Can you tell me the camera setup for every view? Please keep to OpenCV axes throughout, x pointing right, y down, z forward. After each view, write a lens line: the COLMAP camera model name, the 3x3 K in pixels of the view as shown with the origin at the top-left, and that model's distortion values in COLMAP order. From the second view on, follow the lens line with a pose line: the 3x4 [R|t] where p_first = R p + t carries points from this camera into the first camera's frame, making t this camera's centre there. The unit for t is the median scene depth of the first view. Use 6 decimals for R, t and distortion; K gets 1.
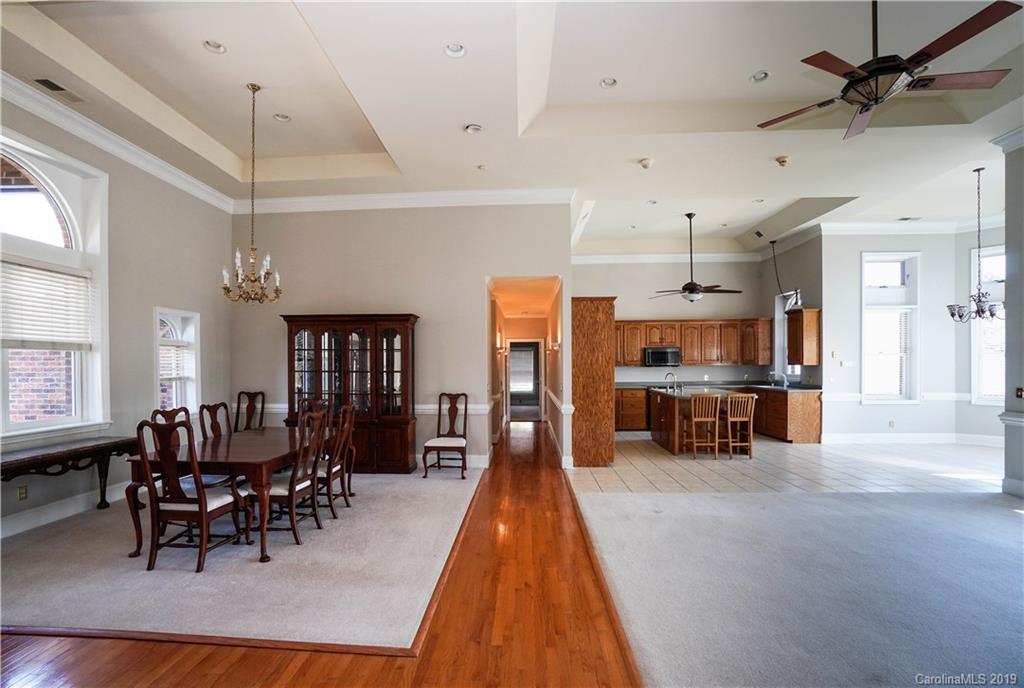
lens RADIAL K [[465.7, 0, 491.8], [0, 465.7, 371.4], [0, 0, 1]] dist [-0.010874, -0.000300]
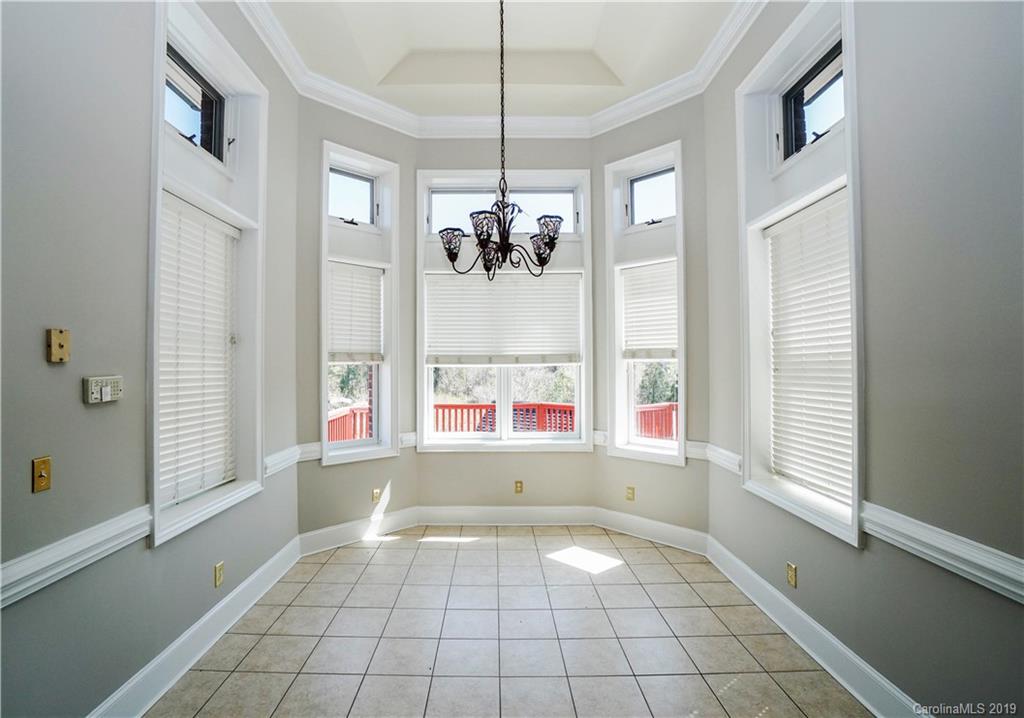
lens RADIAL K [[474.9, 0, 498.4], [0, 474.9, 359.8], [0, 0, 1]] dist [-0.043318, 0.005376]
pose [[-0.095756, 0.019425, 0.995215, 0.522157], [0.017360, 0.999690, -0.017842, -0.023413], [-0.995253, 0.015568, -0.096064, 0.827589]]
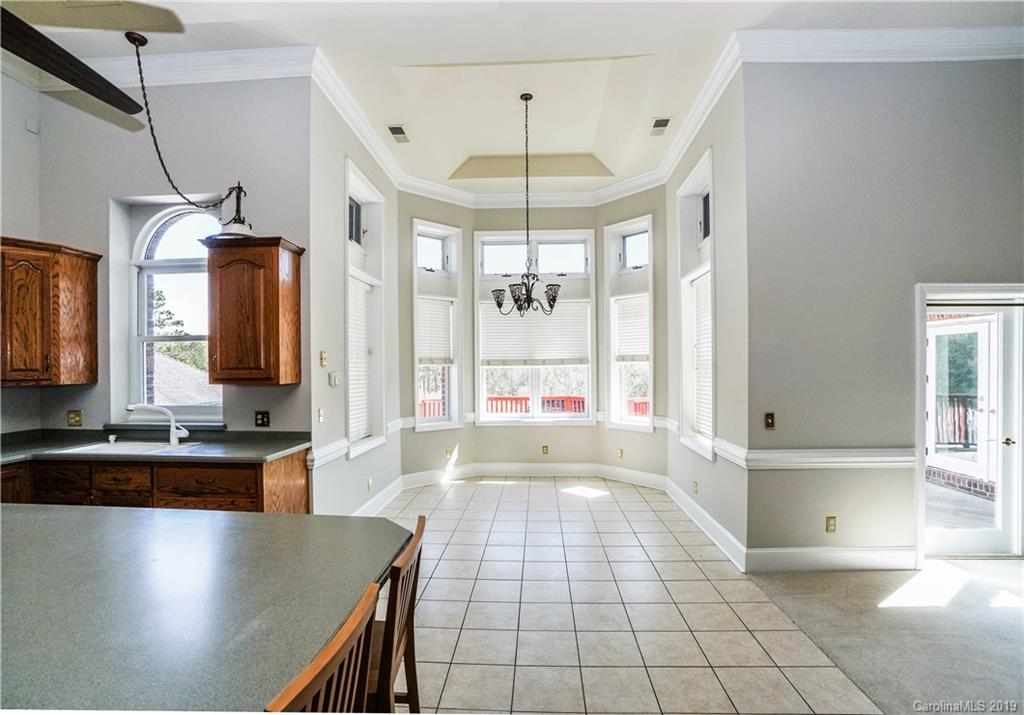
lens RADIAL K [[474.9, 0, 513.3], [0, 474.9, 370.3], [0, 0, 1]] dist [-0.043318, 0.005376]
pose [[-0.032172, 0.000399, 0.999482, 0.280073], [0.021140, 0.999776, 0.000281, -0.021417], [-0.999259, 0.021138, -0.032173, 0.830057]]
